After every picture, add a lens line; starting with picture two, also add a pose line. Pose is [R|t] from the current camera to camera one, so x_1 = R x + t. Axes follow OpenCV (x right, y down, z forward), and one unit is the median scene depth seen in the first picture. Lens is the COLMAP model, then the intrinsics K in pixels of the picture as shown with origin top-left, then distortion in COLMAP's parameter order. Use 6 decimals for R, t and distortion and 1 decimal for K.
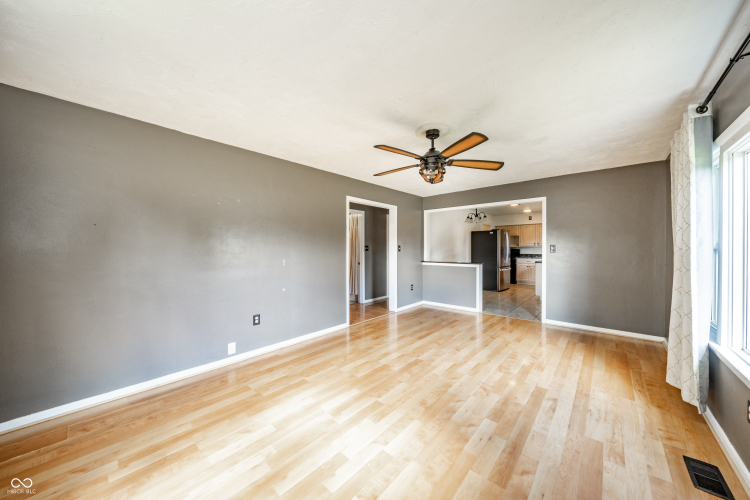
lens RADIAL K [[266.5, 0, 376.9], [0, 266.5, 251.1], [0, 0, 1]] dist [-0.000481, -0.000211]
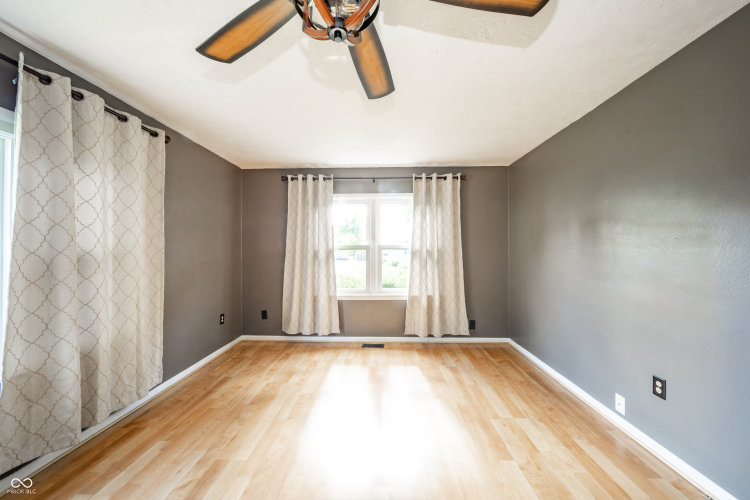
lens RADIAL K [[265.7, 0, 381.2], [0, 265.7, 249.4], [0, 0, 1]] dist [-0.000297, -0.000210]
pose [[-0.762423, 0.002604, -0.647074, 0.397611], [-0.003508, 0.999961, 0.008156, -0.021253], [0.647070, 0.008488, -0.762383, 1.372027]]
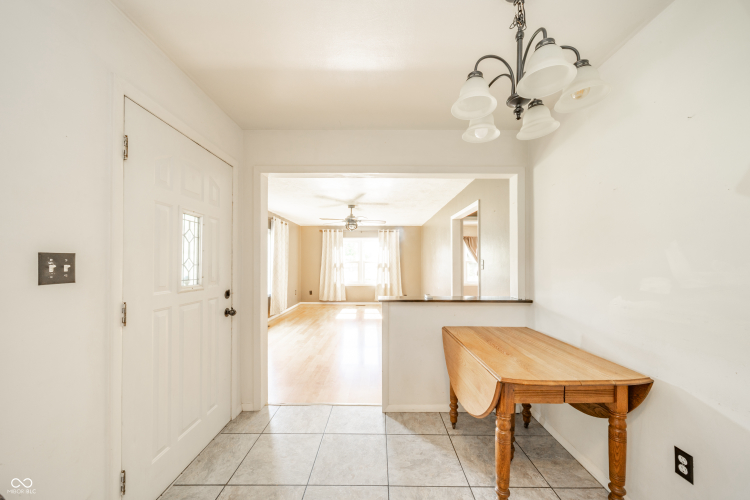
lens RADIAL K [[266.5, 0, 376.9], [0, 266.5, 251.1], [0, 0, 1]] dist [-0.000481, -0.000211]
pose [[-0.758207, -0.027069, -0.651452, 1.531019], [-0.005715, 0.999375, -0.034874, -0.044095], [0.651989, -0.022718, -0.757888, 2.920611]]
